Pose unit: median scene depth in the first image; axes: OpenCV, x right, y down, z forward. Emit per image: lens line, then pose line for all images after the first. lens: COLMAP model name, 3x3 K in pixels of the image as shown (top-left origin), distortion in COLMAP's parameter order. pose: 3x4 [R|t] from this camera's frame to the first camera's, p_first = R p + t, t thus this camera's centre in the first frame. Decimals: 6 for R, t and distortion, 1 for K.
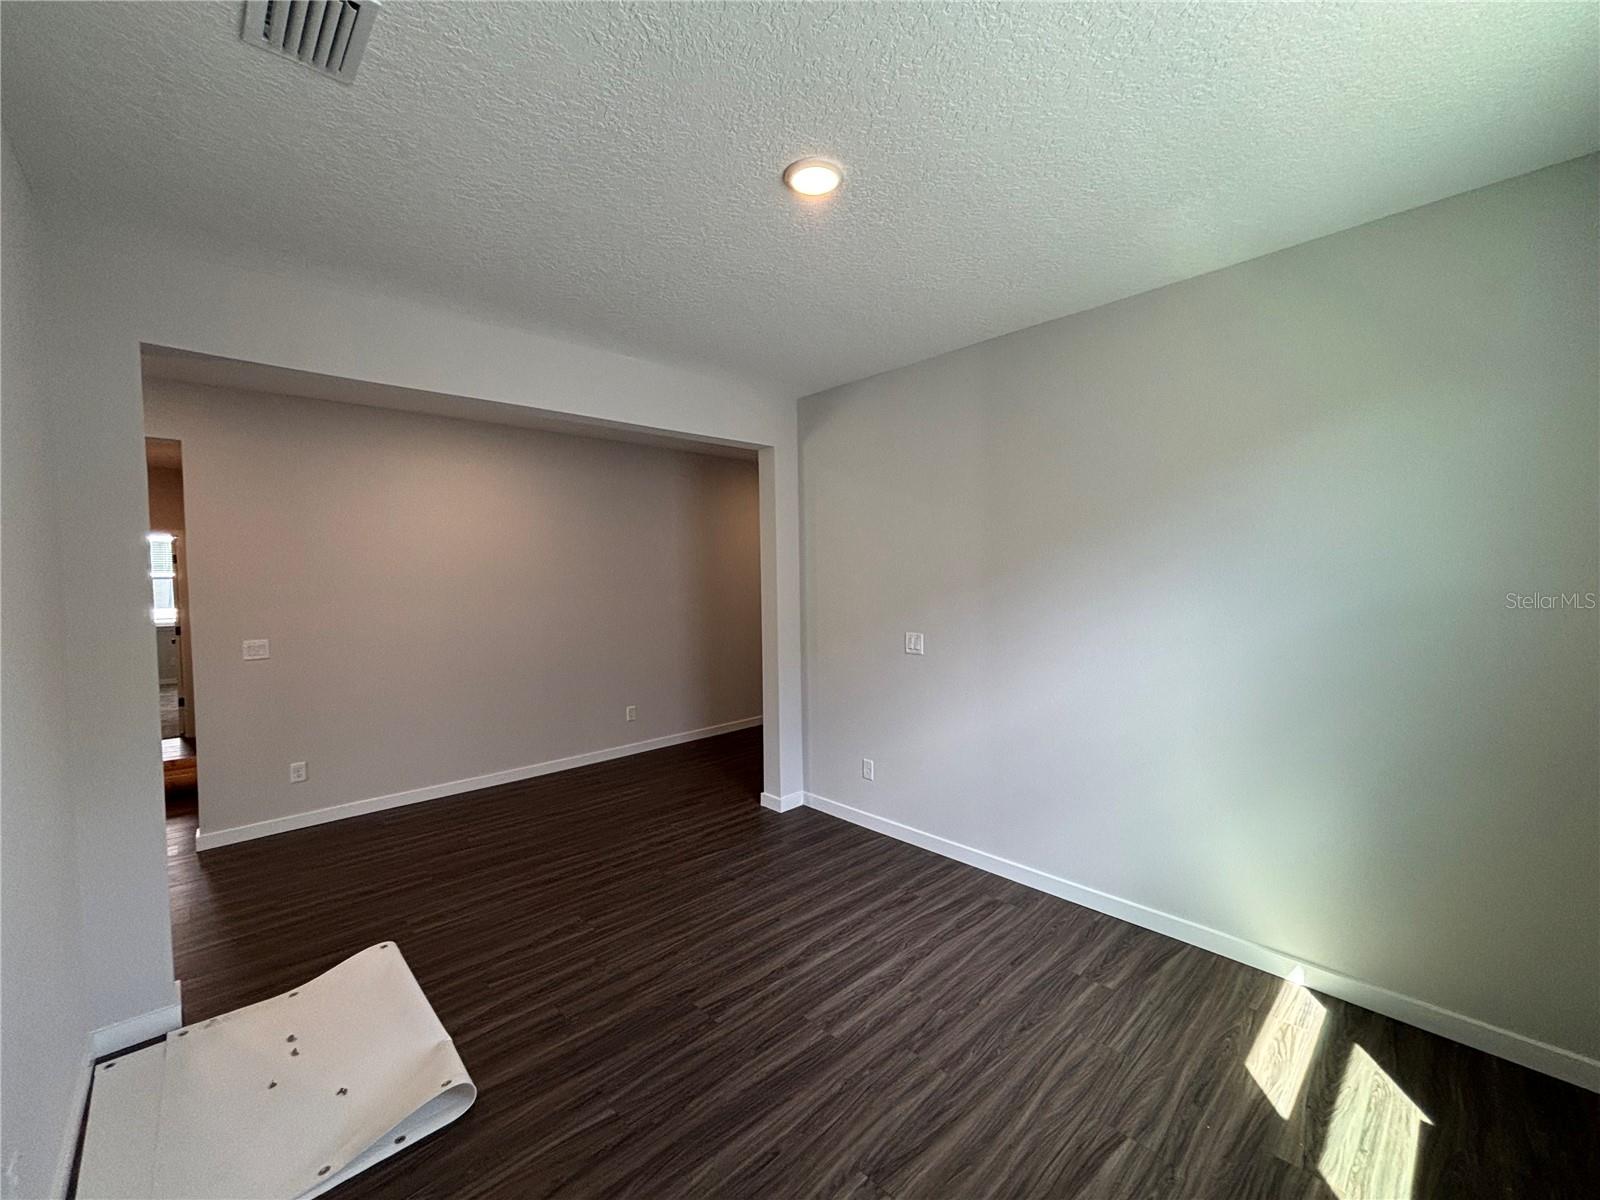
lens RADIAL K [[648.7, 0, 800.0], [0, 648.7, 600.0], [0, 0, 1]] dist [0.000048, 0.000066]
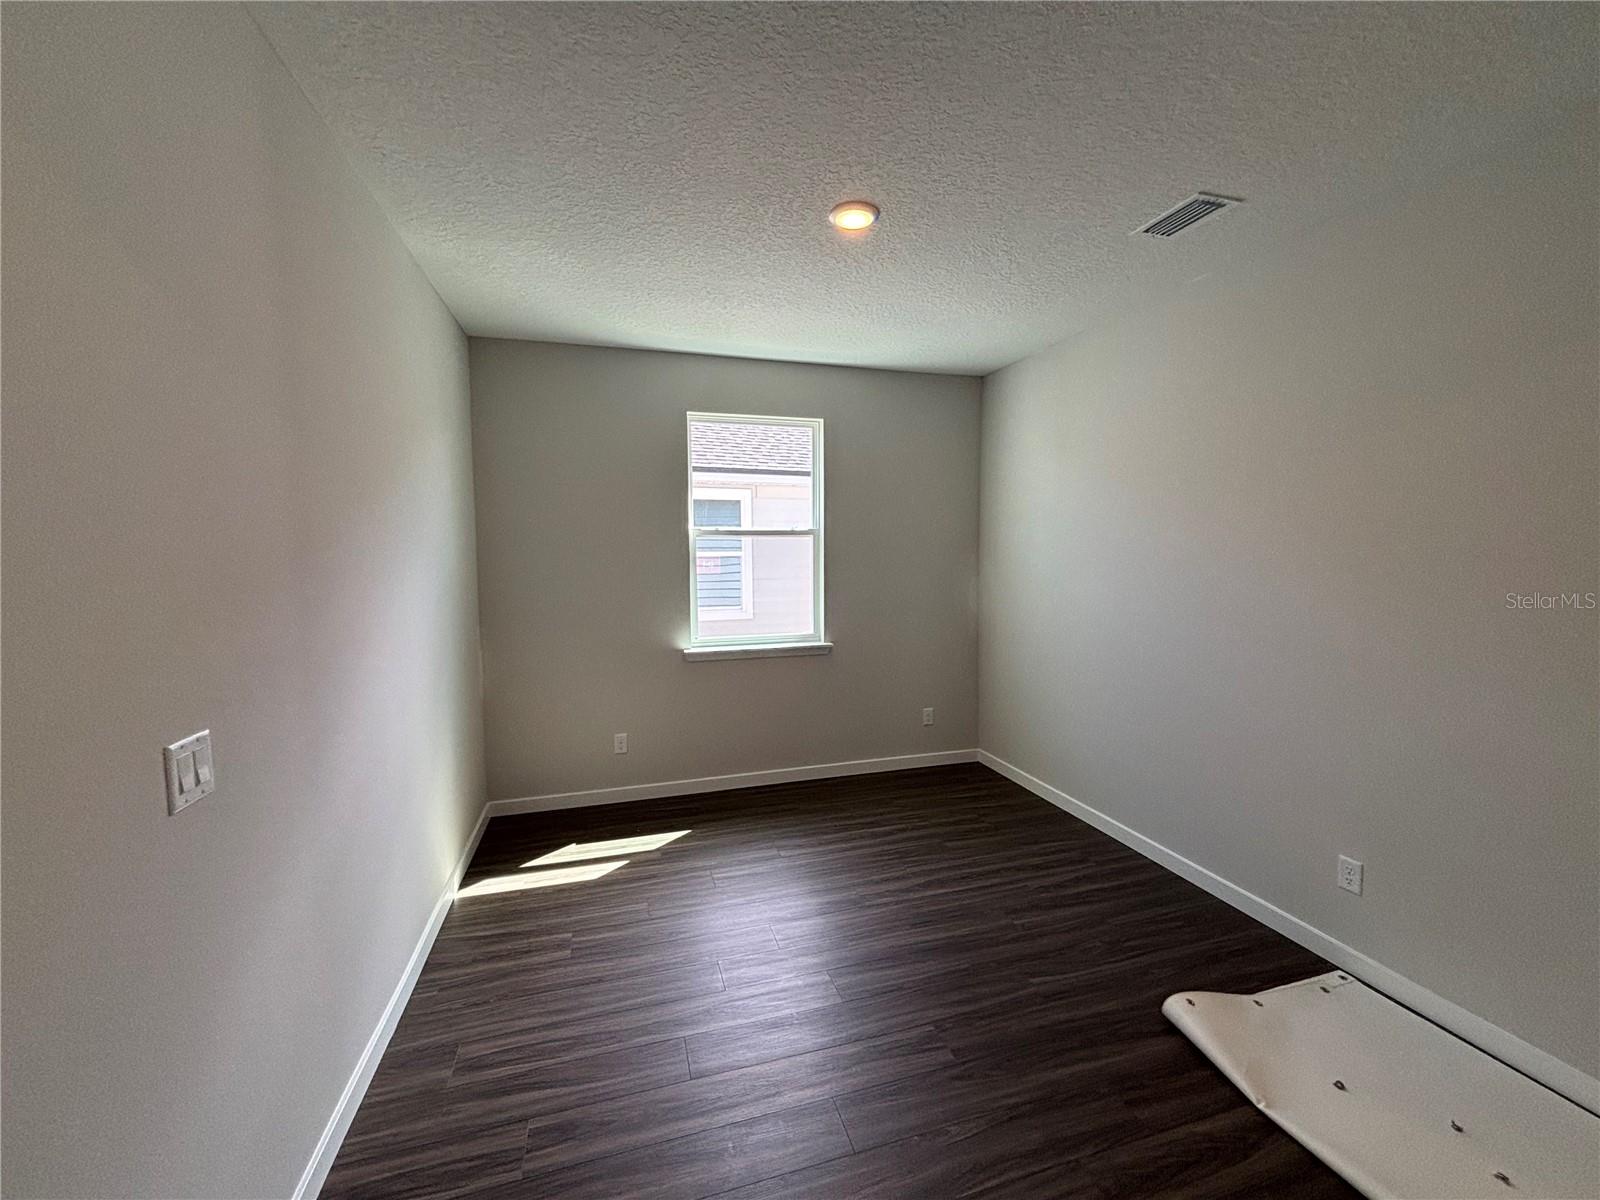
lens RADIAL K [[648.7, 0, 800.0], [0, 648.7, 600.0], [0, 0, 1]] dist [0.000048, 0.000066]
pose [[-0.888850, -0.010829, 0.458070, -0.411372], [0.044589, 0.992932, 0.109994, -0.068314], [-0.456023, 0.118193, -0.882085, 1.997676]]
